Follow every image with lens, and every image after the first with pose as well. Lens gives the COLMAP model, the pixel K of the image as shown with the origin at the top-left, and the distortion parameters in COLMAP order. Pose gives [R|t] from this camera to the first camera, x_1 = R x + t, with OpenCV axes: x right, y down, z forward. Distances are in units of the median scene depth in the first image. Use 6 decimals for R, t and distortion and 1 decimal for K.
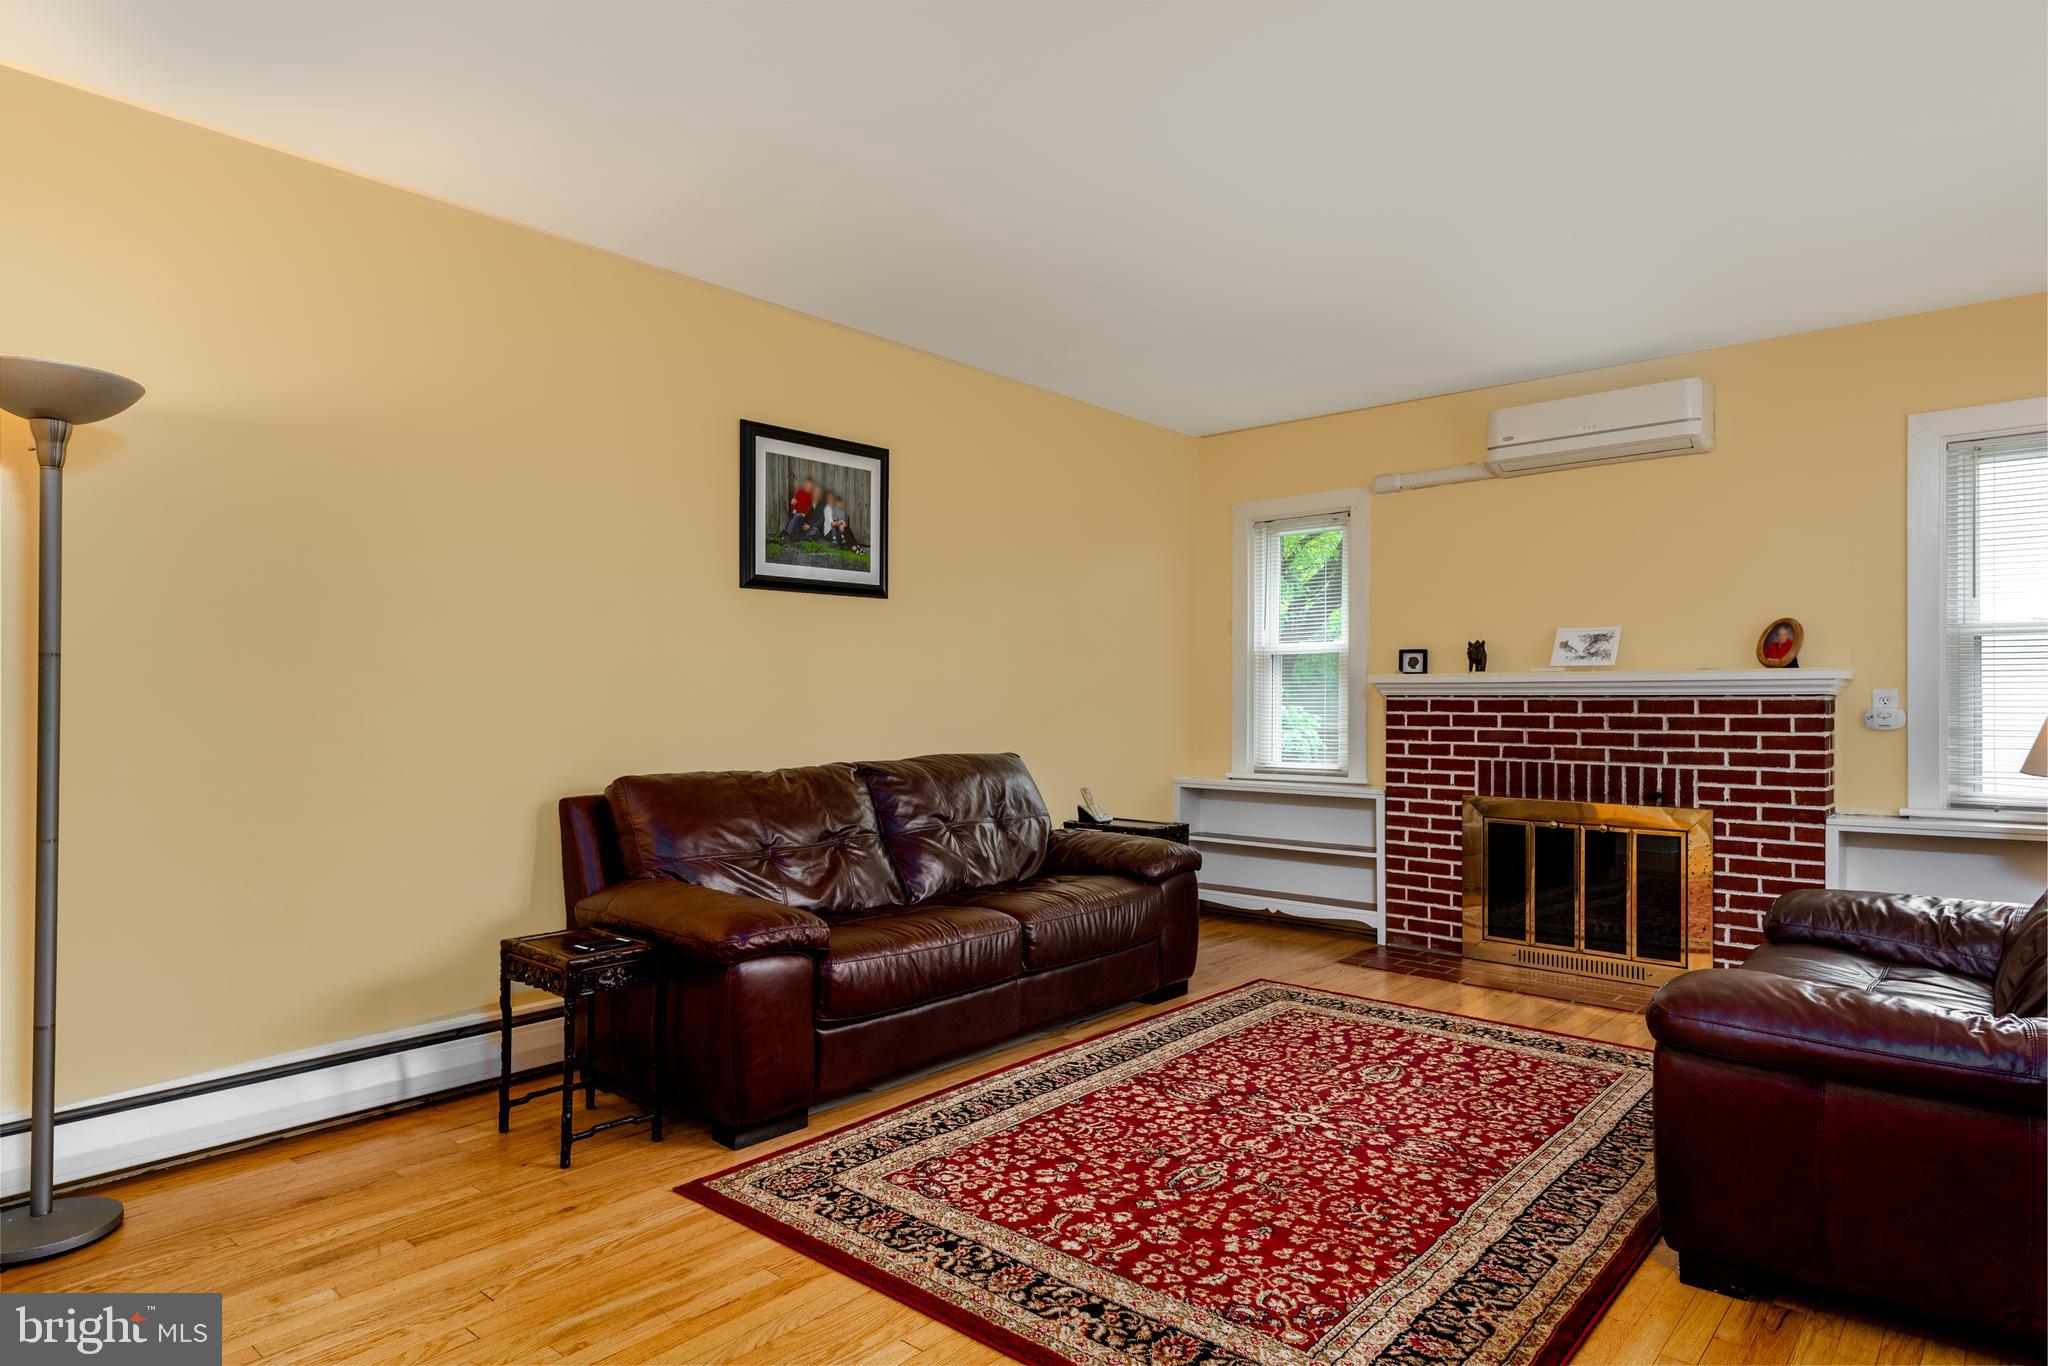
lens RADIAL K [[1176.8, 0, 1019.7], [0, 1176.8, 701.9], [0, 0, 1]] dist [0.023232, -0.000189]
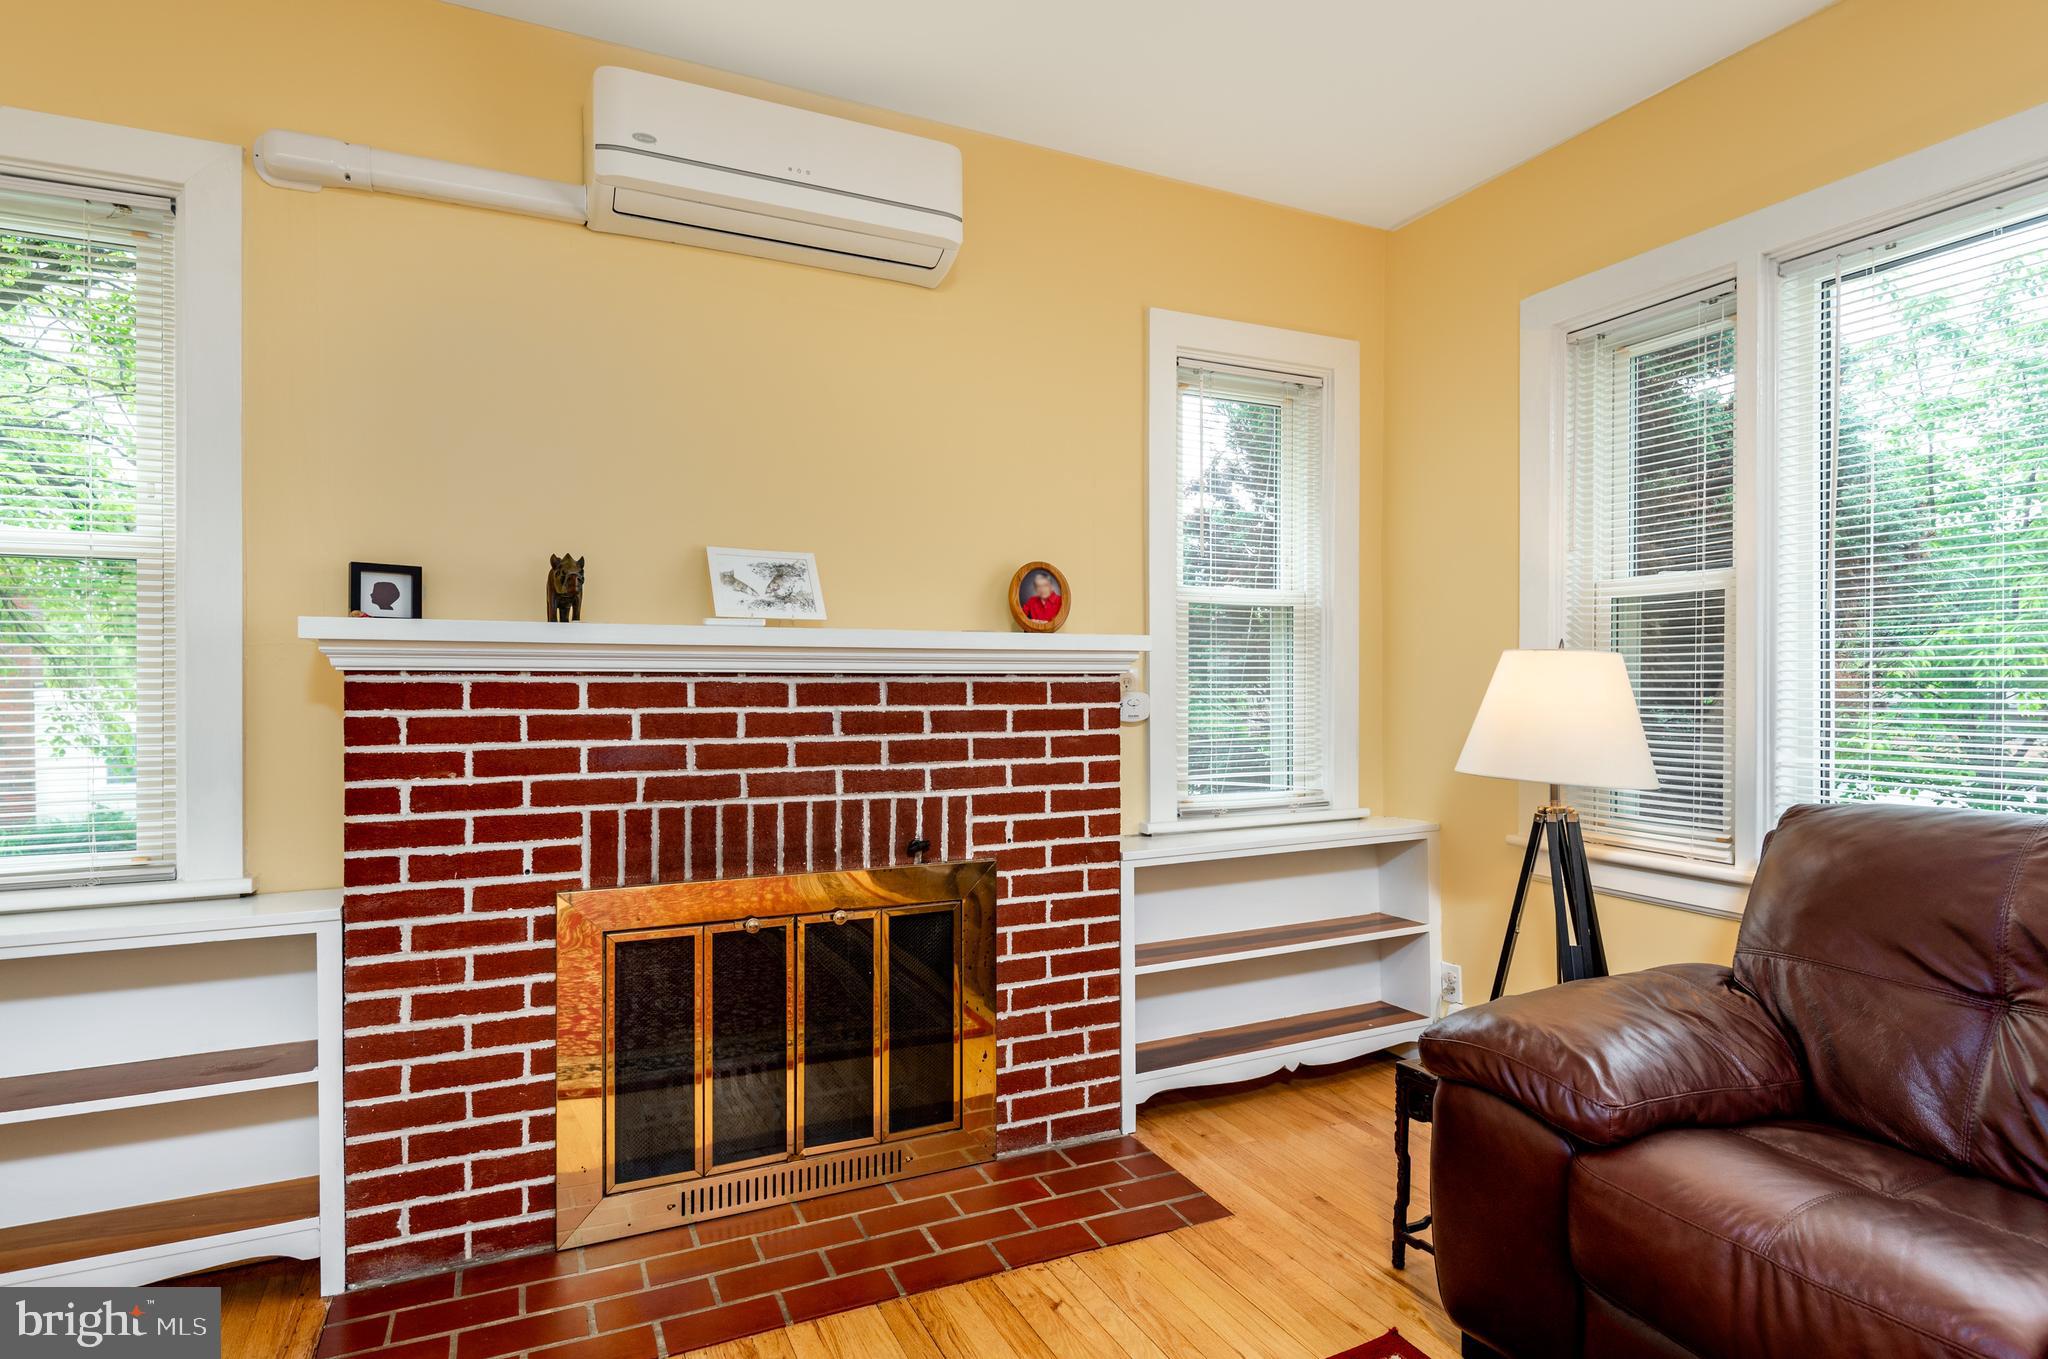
lens RADIAL K [[1076.9, 0, 1032.2], [0, 1076.9, 697.2], [0, 0, 1]] dist [0.013594, -0.004641]
pose [[0.392358, -0.011908, 0.919735, 0.070627], [0.003158, 0.999928, 0.011599, 0.000072], [-0.919807, -0.001647, 0.392367, 0.699005]]
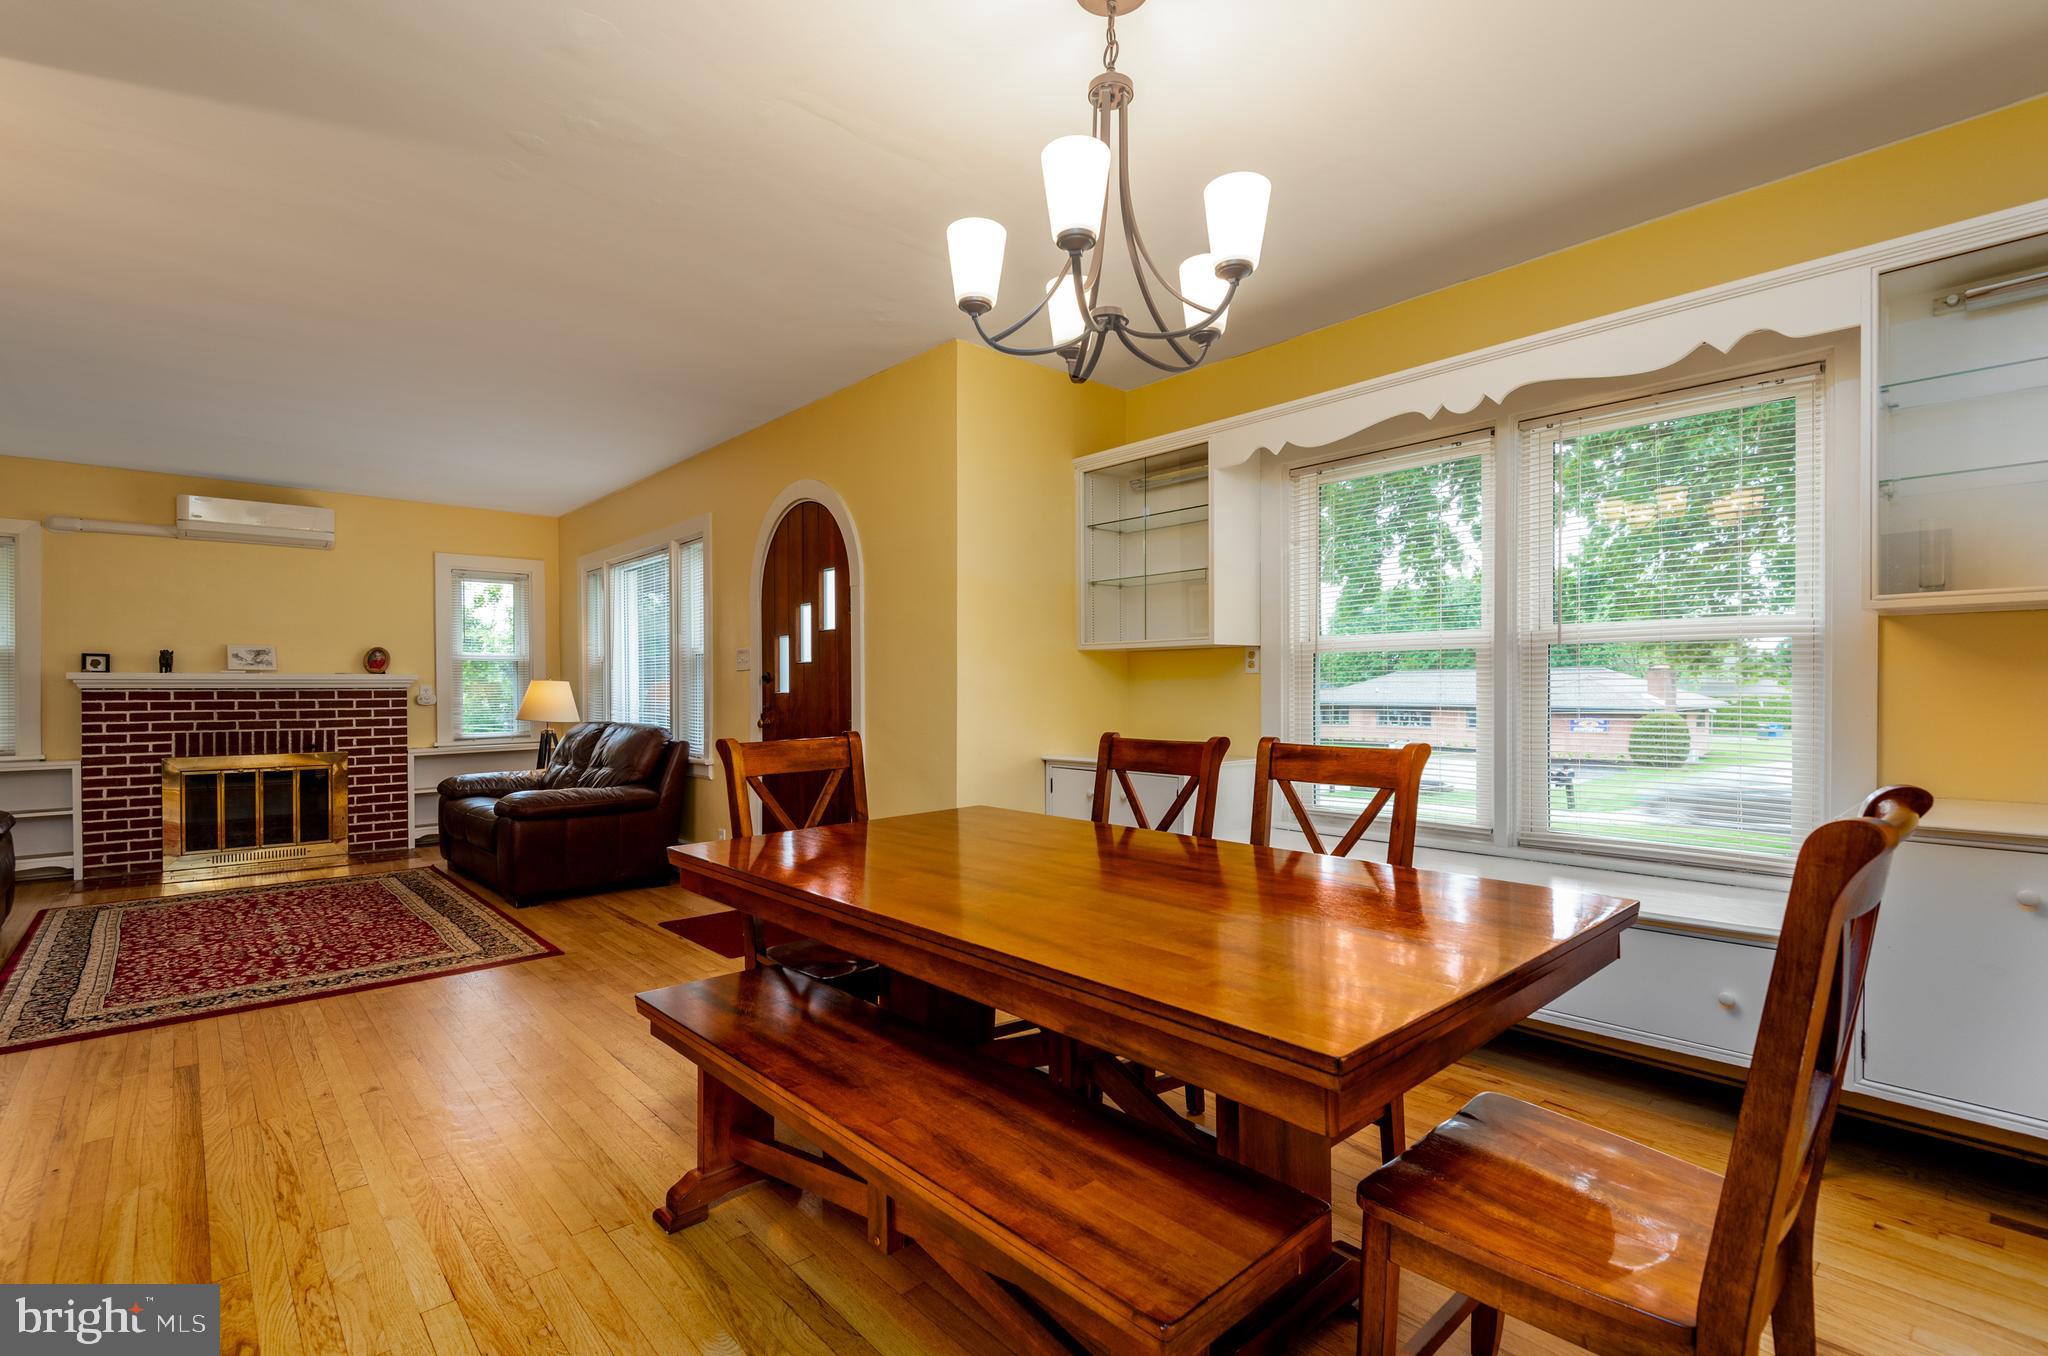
lens RADIAL K [[930.8, 0, 1024.2], [0, 930.8, 693.4], [0, 0, 1]] dist [-0.004448, -0.001036]
pose [[0.119619, -0.007929, 0.992788, -0.636616], [0.005829, 0.999956, 0.007284, -0.001579], [-0.992803, 0.004915, 0.119660, -0.176314]]
